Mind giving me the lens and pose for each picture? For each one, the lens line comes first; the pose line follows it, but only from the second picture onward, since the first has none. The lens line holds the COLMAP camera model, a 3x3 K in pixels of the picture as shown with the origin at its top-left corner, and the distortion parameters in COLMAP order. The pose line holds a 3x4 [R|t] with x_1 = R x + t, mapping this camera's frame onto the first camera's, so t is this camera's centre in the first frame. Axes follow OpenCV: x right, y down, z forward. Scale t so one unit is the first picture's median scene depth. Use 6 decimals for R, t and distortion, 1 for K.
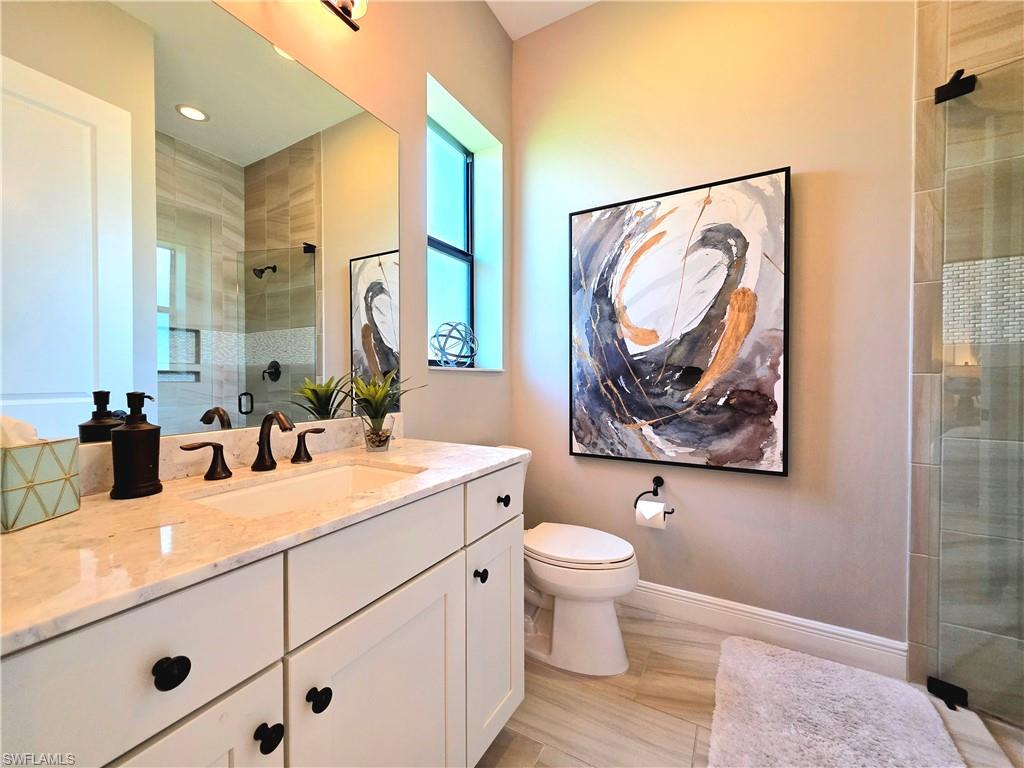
lens RADIAL K [[412.4, 0, 511.0], [0, 412.4, 383.6], [0, 0, 1]] dist [-0.000737, -0.000010]
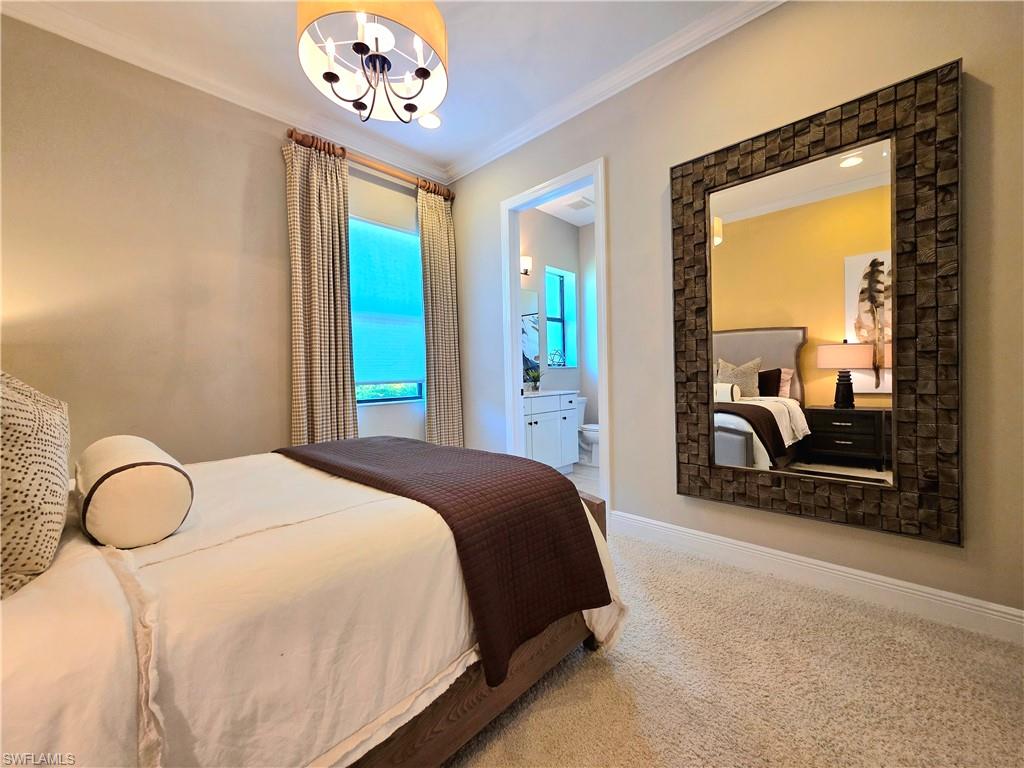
lens RADIAL K [[412.4, 0, 516.9], [0, 412.4, 384.2], [0, 0, 1]] dist [-0.000737, -0.000010]
pose [[0.971336, -0.019105, -0.236940, 0.241148], [0.023217, 0.999624, 0.014577, 0.031107], [0.236572, -0.019660, 0.971415, -1.674994]]
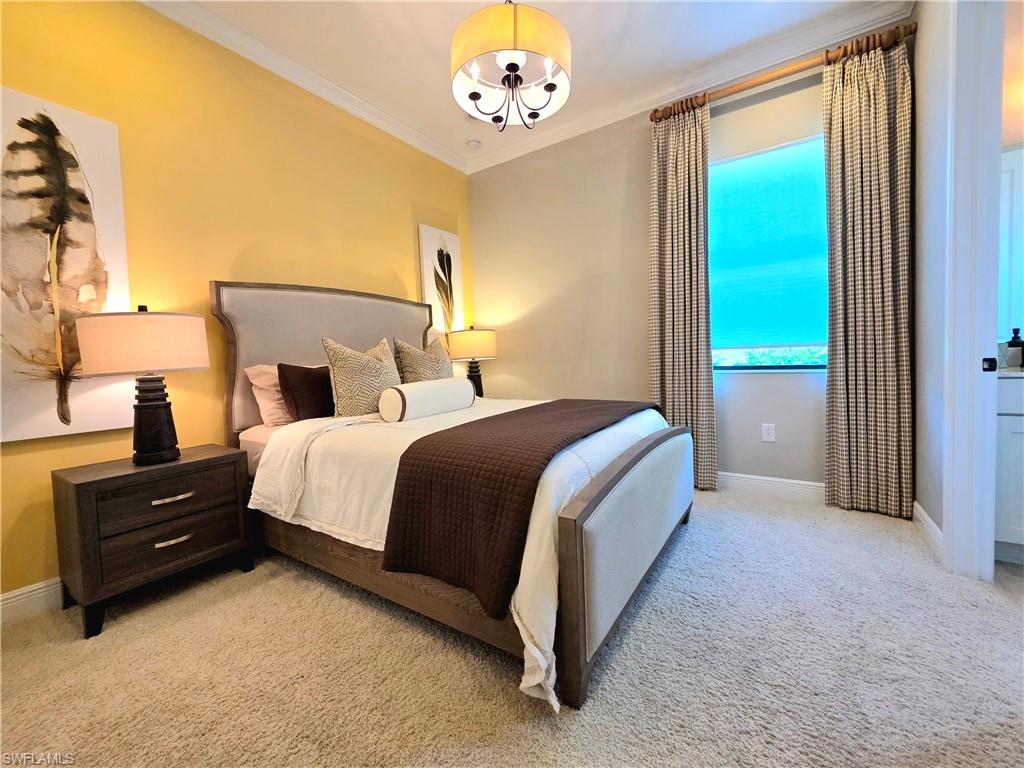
lens RADIAL K [[412.4, 0, 514.2], [0, 412.4, 374.9], [0, 0, 1]] dist [-0.000737, -0.000010]
pose [[-0.071791, 0.049331, -0.996199, 0.799206], [0.026525, 0.998517, 0.047534, 0.046061], [0.997067, -0.023012, -0.072993, -0.860556]]
